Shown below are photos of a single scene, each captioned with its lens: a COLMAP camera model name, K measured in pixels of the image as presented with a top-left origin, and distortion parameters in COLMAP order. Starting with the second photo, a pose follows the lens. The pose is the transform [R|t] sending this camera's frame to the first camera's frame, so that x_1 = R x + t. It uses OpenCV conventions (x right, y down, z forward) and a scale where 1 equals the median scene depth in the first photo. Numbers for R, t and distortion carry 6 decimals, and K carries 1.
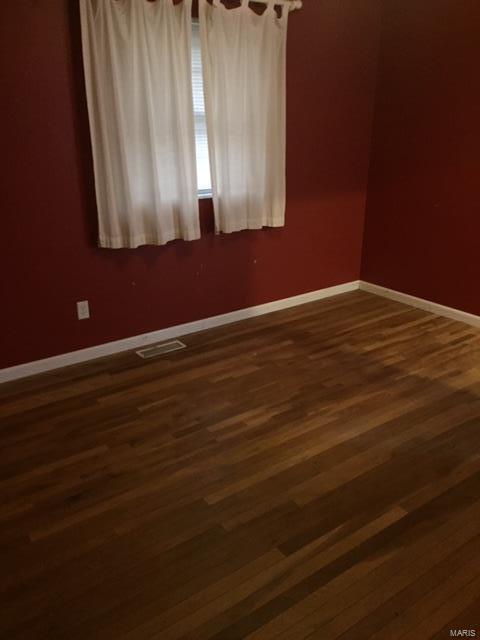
lens RADIAL K [[546.5, 0, 240.0], [0, 546.5, 320.0], [0, 0, 1]] dist [0.082764, -0.110361]
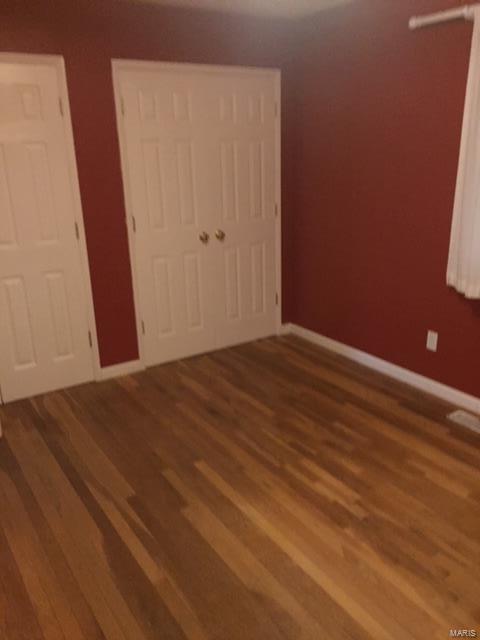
lens RADIAL K [[546.5, 0, 240.0], [0, 546.5, 320.0], [0, 0, 1]] dist [0.082764, -0.110361]
pose [[-0.042263, 0.313242, -0.948733, 0.815414], [-0.336971, 0.889473, 0.308687, -0.297905], [0.940566, 0.332741, 0.067962, 0.726527]]
